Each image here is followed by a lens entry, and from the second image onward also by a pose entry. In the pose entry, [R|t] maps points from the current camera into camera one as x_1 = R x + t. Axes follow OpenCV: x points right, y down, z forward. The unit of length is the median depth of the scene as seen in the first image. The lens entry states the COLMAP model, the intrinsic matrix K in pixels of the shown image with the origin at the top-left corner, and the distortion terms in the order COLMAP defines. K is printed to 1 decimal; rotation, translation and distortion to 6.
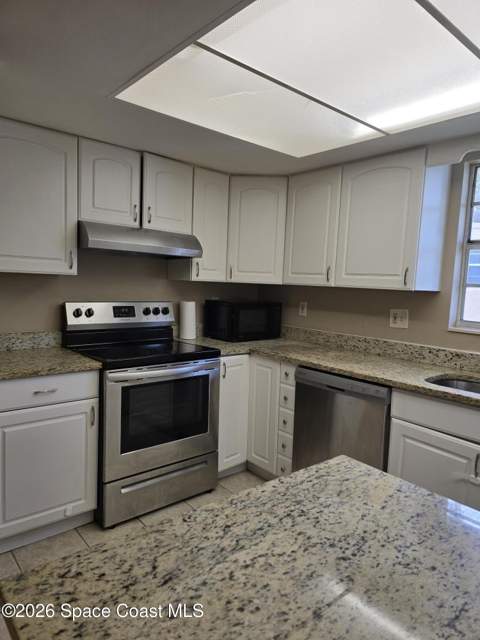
lens RADIAL K [[426.5, 0, 240.0], [0, 426.5, 320.0], [0, 0, 1]] dist [0.076372, -0.077531]
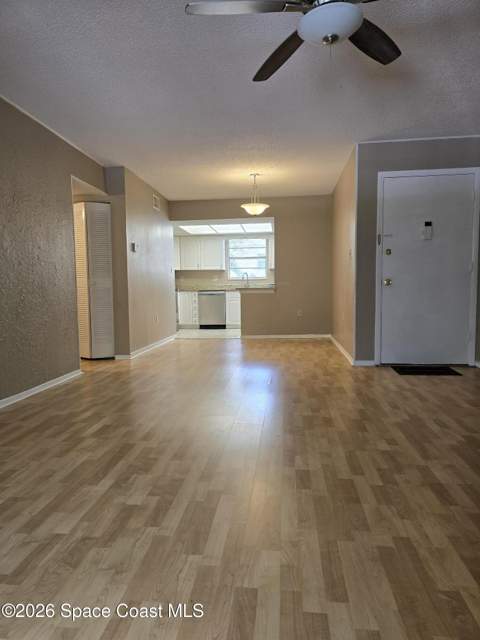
lens RADIAL K [[426.5, 0, 240.0], [0, 426.5, 320.0], [0, 0, 1]] dist [0.076372, -0.077531]
pose [[0.720047, -0.104191, 0.686059, -2.088277], [0.108308, 0.993421, 0.037196, 0.247107], [-0.685421, 0.047523, 0.726595, -1.846177]]
